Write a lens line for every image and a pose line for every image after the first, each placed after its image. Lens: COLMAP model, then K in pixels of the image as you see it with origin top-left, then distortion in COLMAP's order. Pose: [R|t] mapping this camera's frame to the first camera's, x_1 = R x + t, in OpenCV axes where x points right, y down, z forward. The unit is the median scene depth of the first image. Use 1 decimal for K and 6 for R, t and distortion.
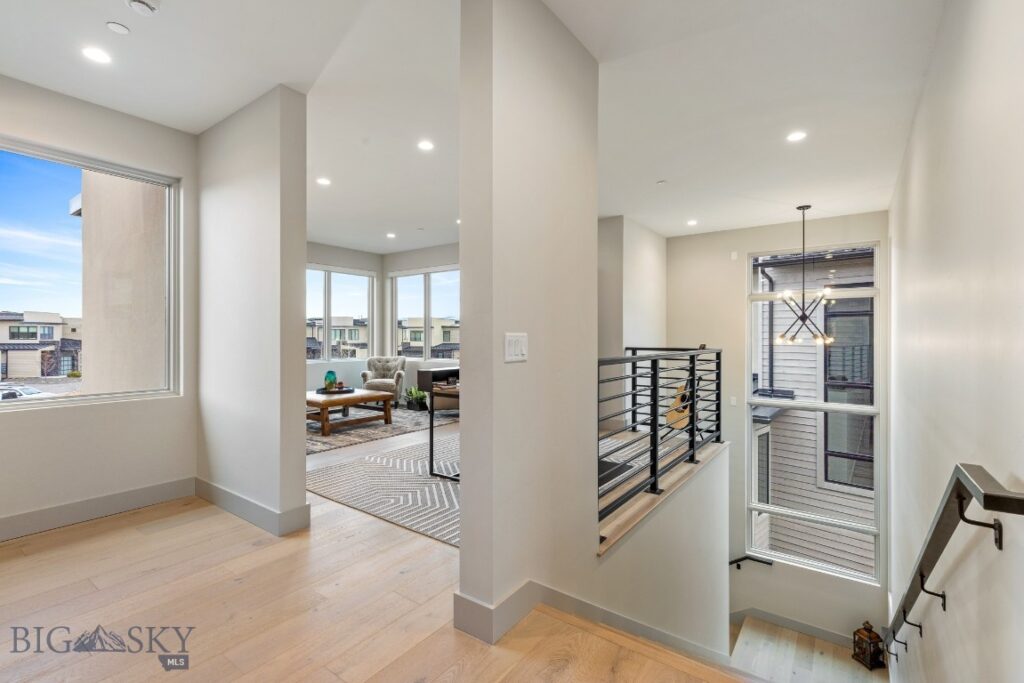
lens RADIAL K [[461.7, 0, 515.1], [0, 461.7, 337.6], [0, 0, 1]] dist [0.005251, 0.000323]
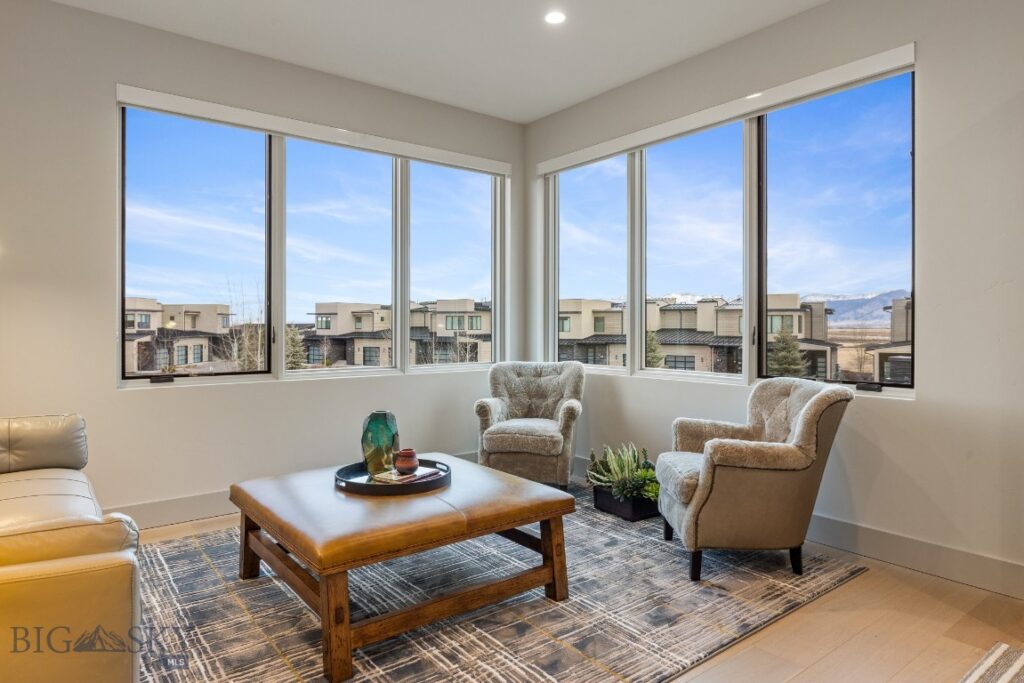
lens RADIAL K [[619.8, 0, 512.0], [0, 619.8, 325.9], [0, 0, 1]] dist [0.002338, 0.000694]
pose [[0.961699, -0.000594, -0.274107, -0.141150], [-0.000172, 0.999996, -0.002769, 0.010023], [0.274107, 0.002710, 0.961695, 0.445456]]
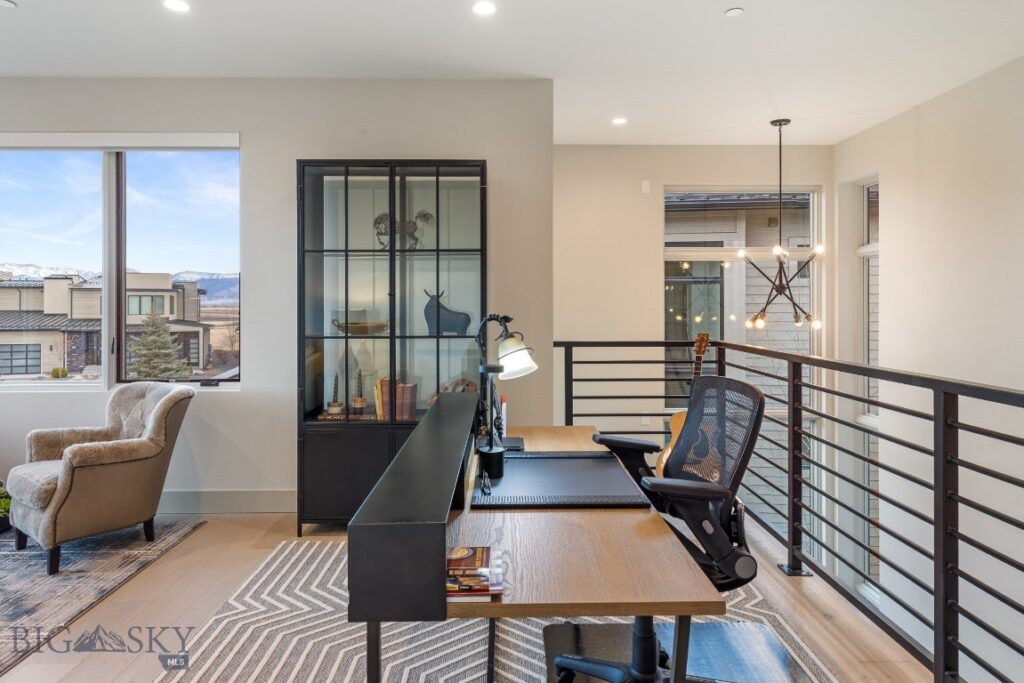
lens RADIAL K [[636.8, 0, 516.2], [0, 636.8, 300.0], [0, 0, 1]] dist [0.002523, -0.000184]
pose [[0.795556, -0.000637, 0.605880, -0.148434], [0.005329, 0.999968, -0.005945, -0.014535], [-0.605857, 0.007958, 0.795534, 0.322983]]
